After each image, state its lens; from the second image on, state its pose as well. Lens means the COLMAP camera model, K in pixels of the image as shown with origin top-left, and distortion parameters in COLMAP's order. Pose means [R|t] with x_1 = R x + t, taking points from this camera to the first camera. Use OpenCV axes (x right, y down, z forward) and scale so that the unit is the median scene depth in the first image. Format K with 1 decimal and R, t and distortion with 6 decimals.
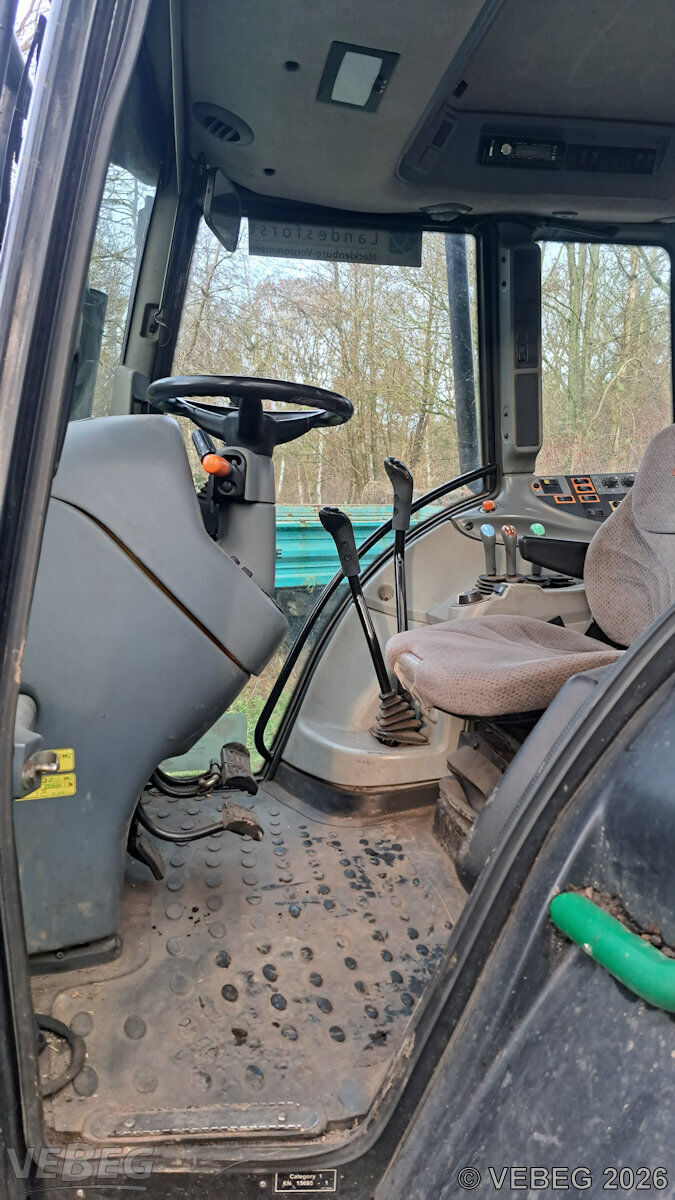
lens RADIAL K [[844.7, 0, 340.5], [0, 844.7, 626.3], [0, 0, 1]] dist [0.079640, -0.099489]
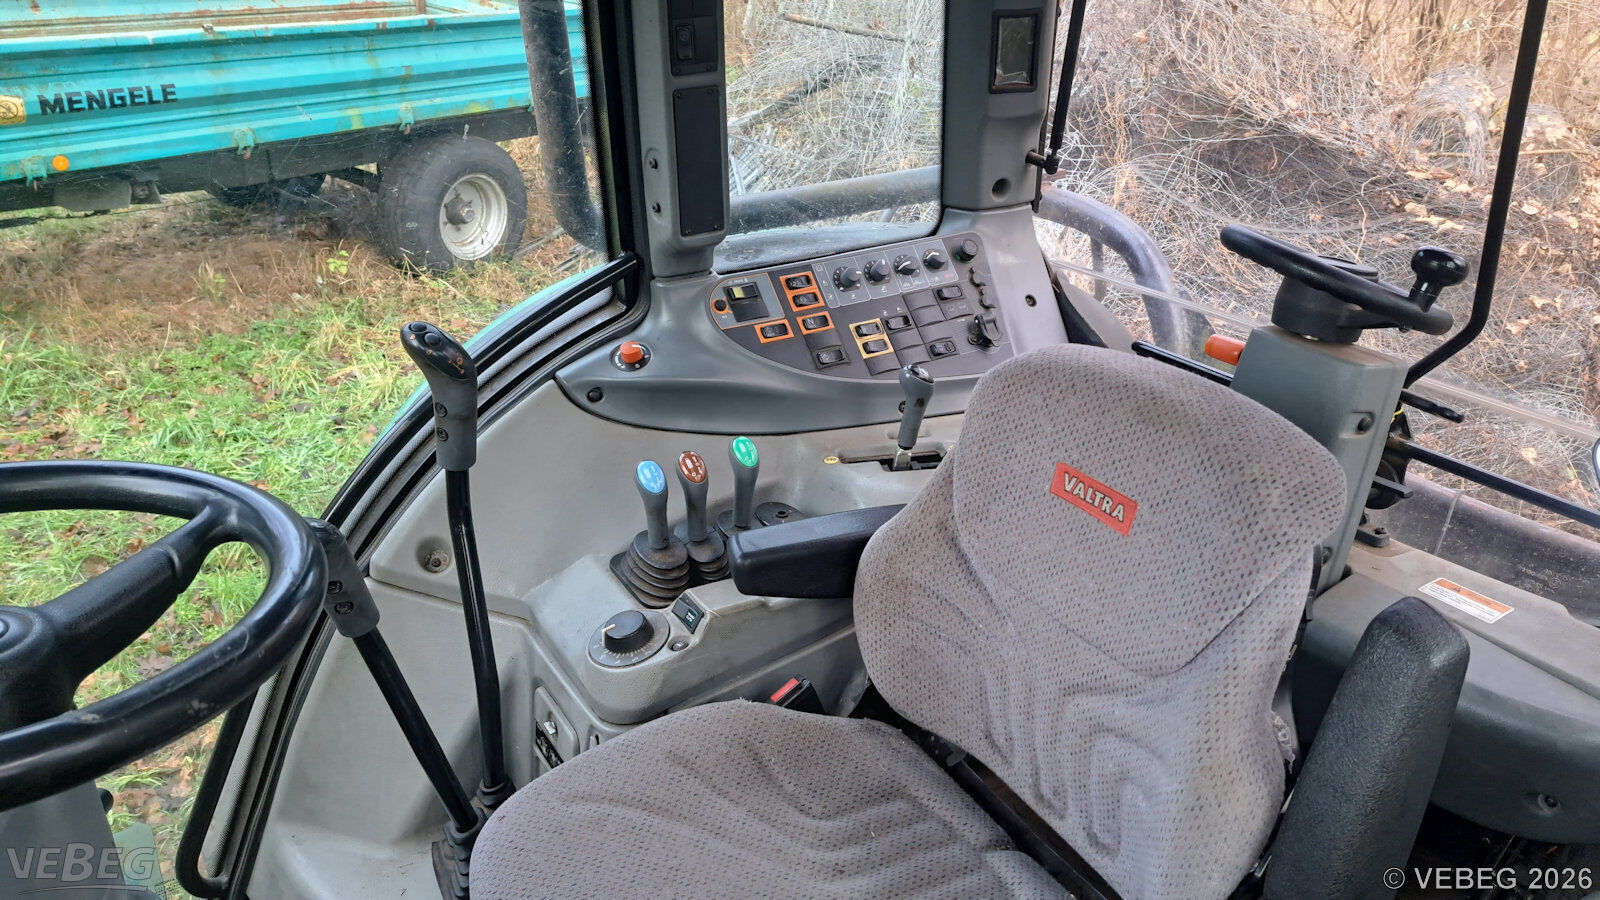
lens RADIAL K [[1129.6, 0, 807.4], [0, 1129.6, 440.4], [0, 0, 1]] dist [0.080334, -0.108183]
pose [[0.921927, -0.130123, 0.364854, 0.022622], [0.008550, 0.948497, 0.316671, -0.305588], [-0.387269, -0.288829, 0.875558, 0.371025]]
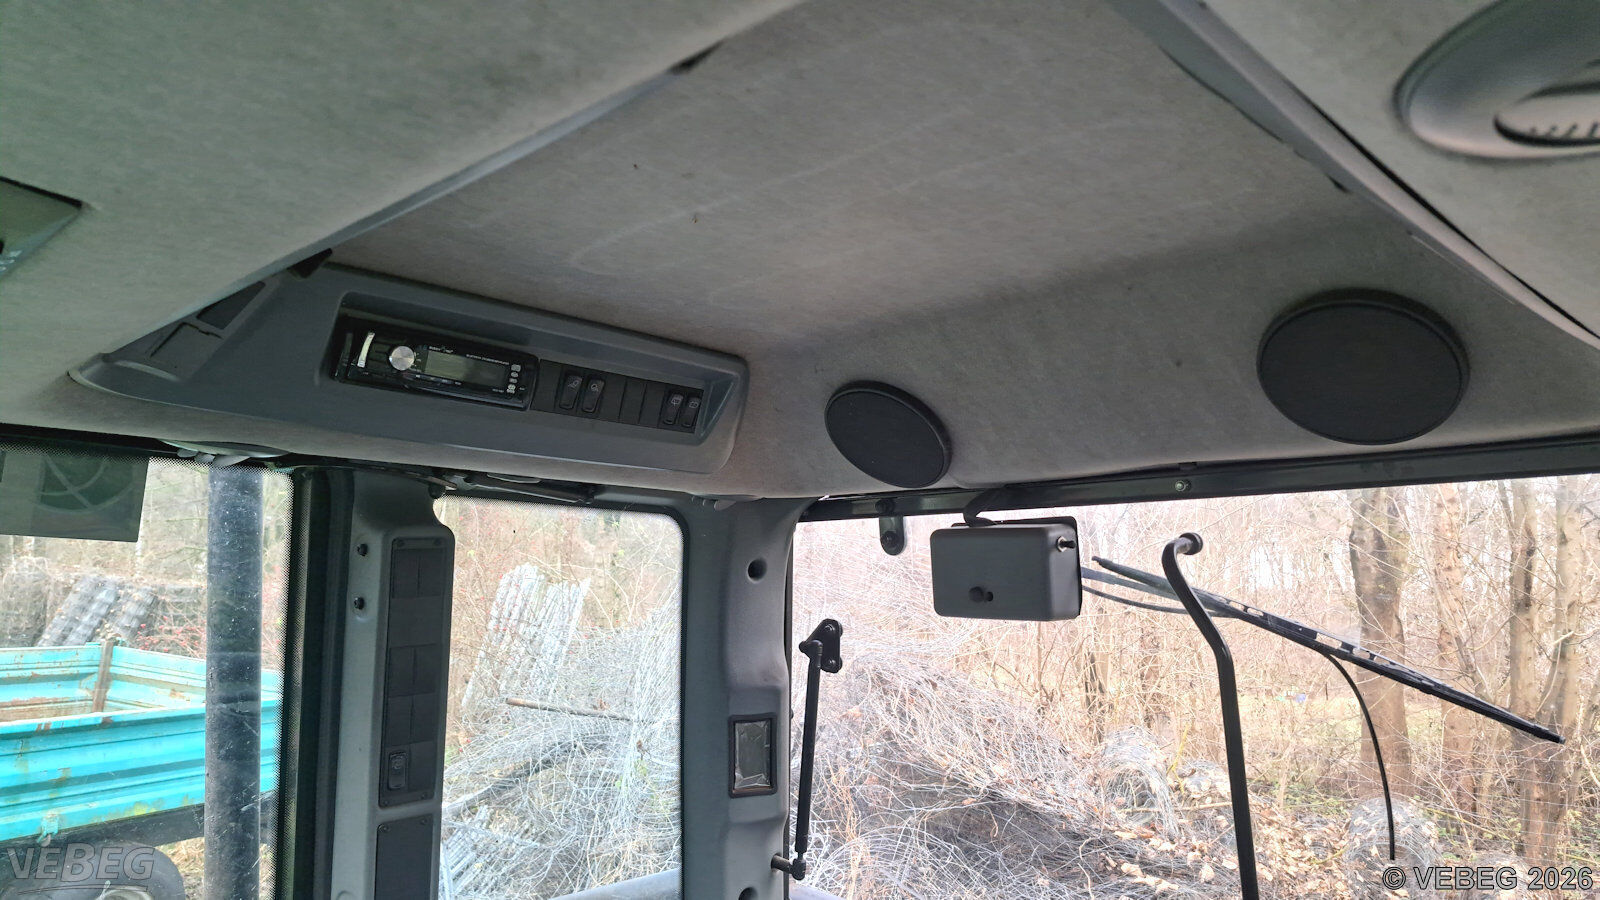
lens RADIAL K [[1129.6, 0, 807.4], [0, 1129.6, 440.4], [0, 0, 1]] dist [0.080334, -0.108183]
pose [[0.806563, 0.112600, 0.580326, 0.034303], [0.035883, 0.970556, -0.238188, -0.333745], [-0.590059, 0.212937, 0.778774, 0.414688]]
